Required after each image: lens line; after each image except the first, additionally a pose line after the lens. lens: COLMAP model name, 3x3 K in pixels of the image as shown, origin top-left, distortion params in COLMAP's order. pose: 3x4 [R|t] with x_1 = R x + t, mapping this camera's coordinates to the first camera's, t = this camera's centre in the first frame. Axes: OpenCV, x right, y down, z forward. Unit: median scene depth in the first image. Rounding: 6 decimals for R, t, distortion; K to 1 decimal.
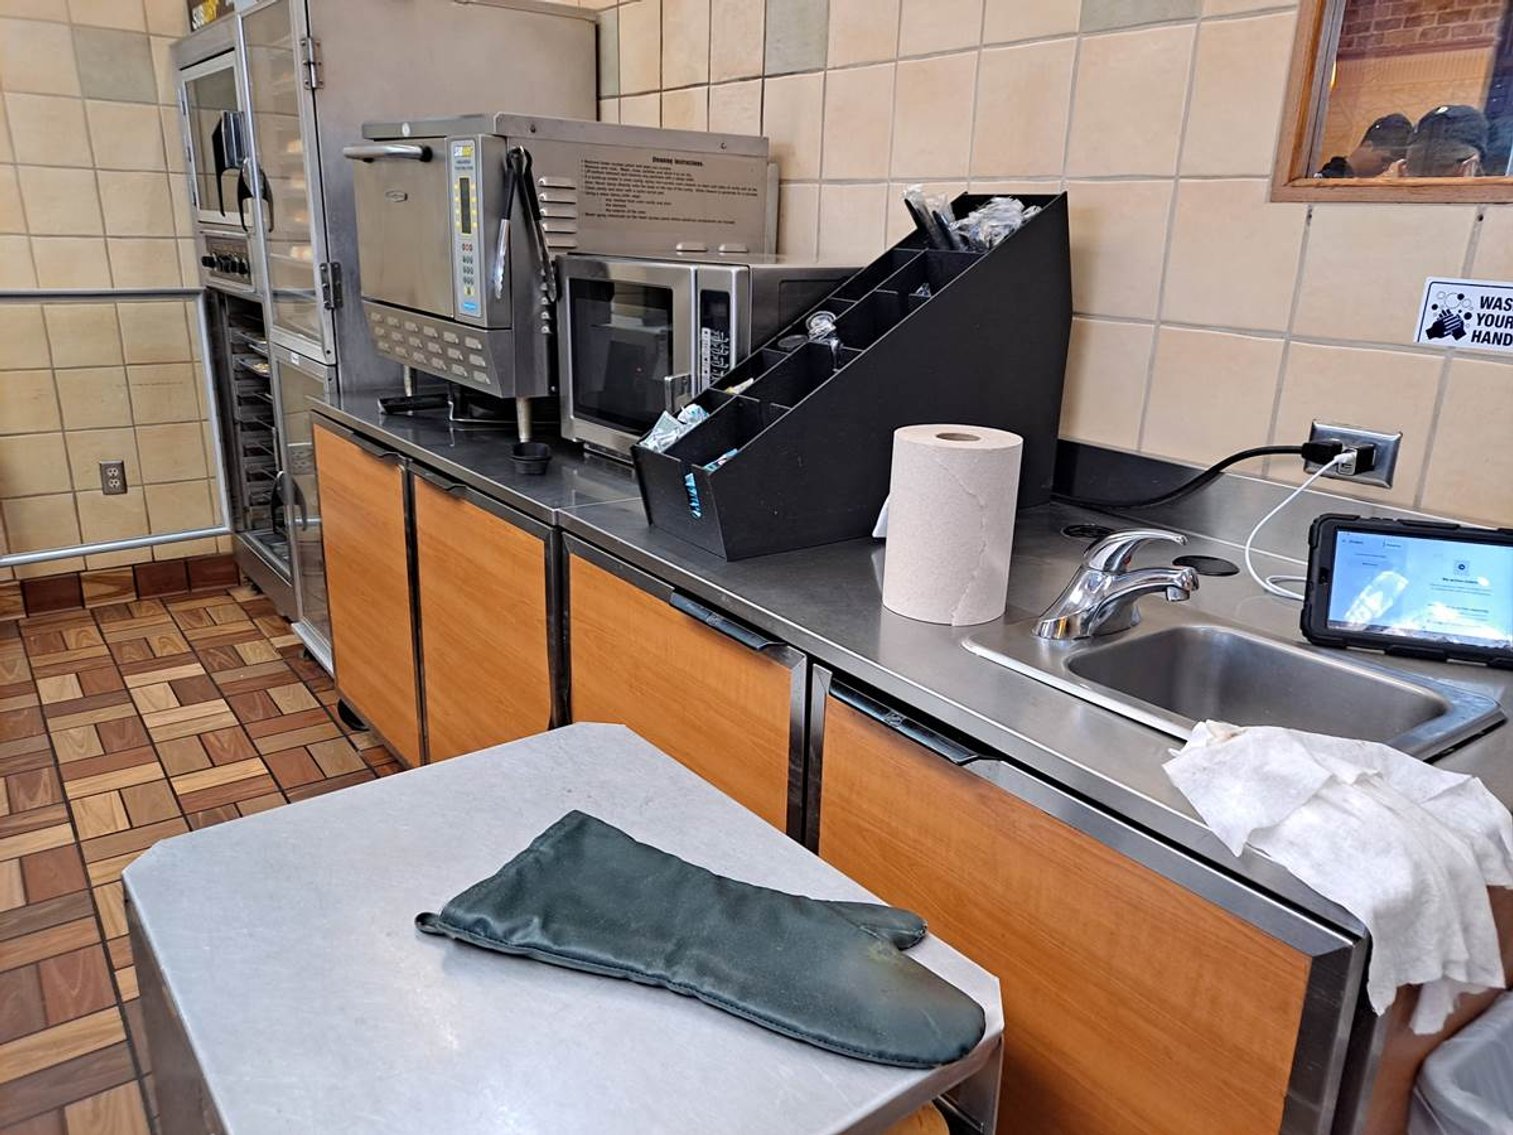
lens RADIAL K [[1106.1, 0, 756.1], [0, 1106.1, 573.3], [0, 0, 1]] dist [0.034188, -0.045126]
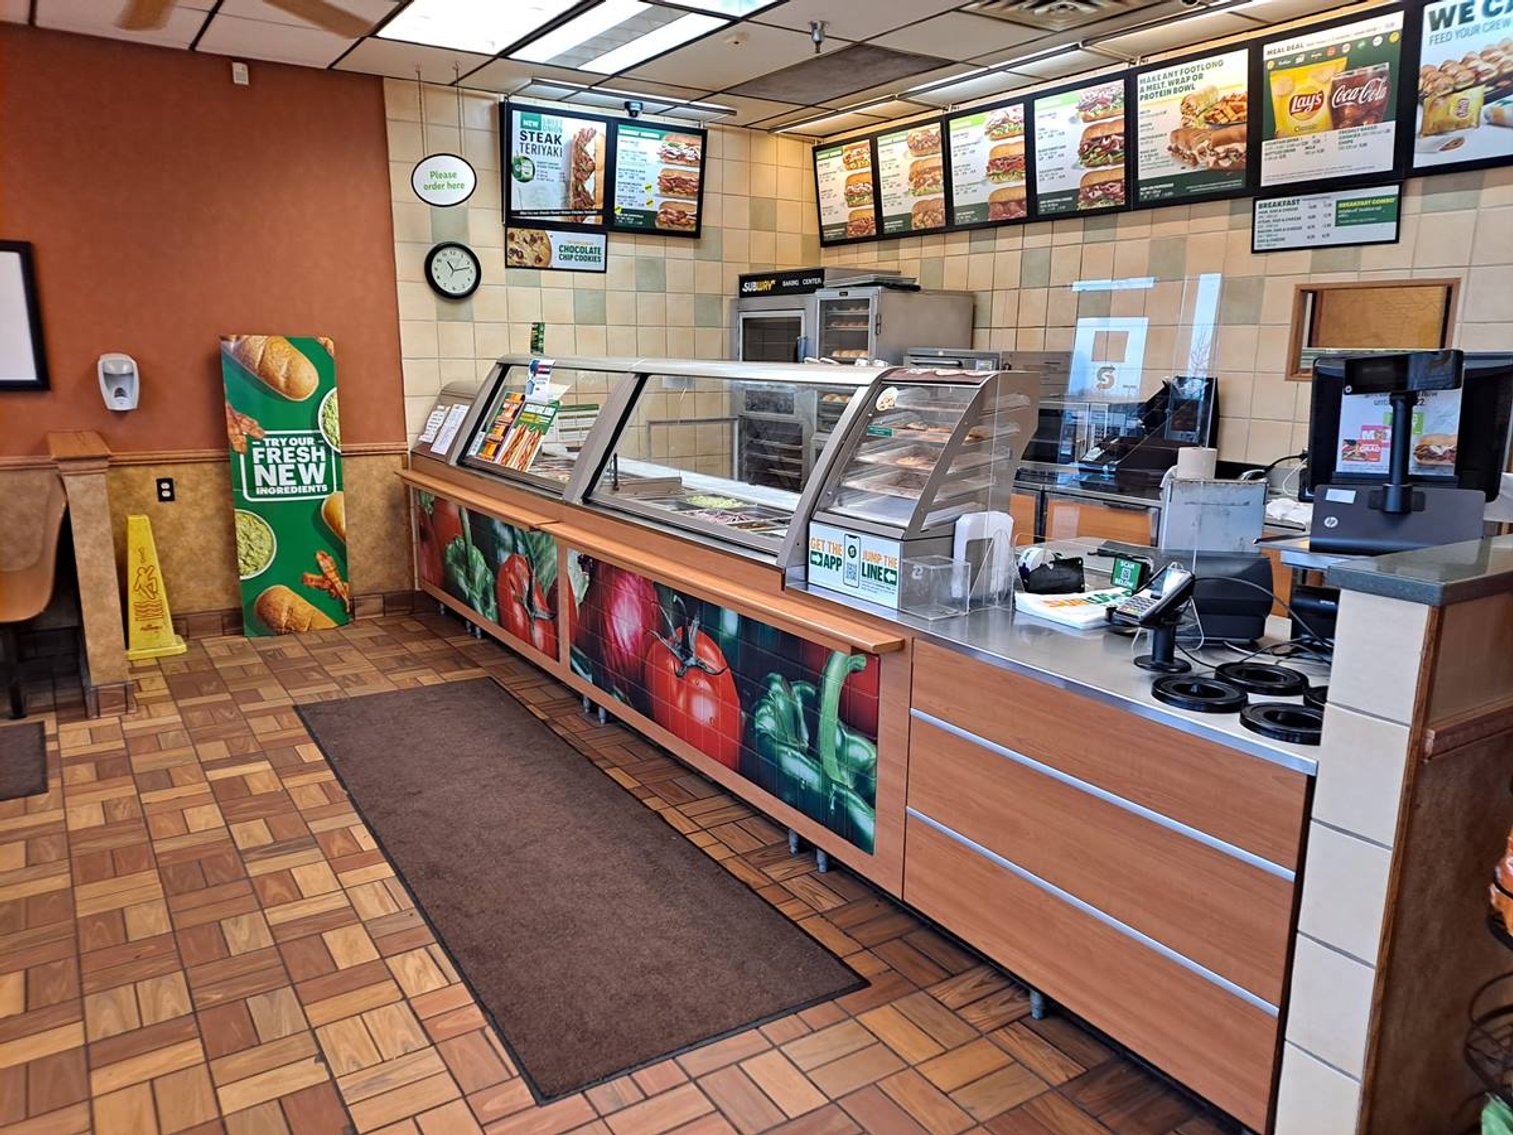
lens RADIAL K [[1106.1, 0, 756.1], [0, 1106.1, 573.3], [0, 0, 1]] dist [0.034188, -0.045126]
pose [[0.995693, -0.004372, -0.092610, -0.714437], [-0.005579, 0.994252, -0.106919, 0.533497], [0.092546, 0.106975, 0.989945, -2.114685]]
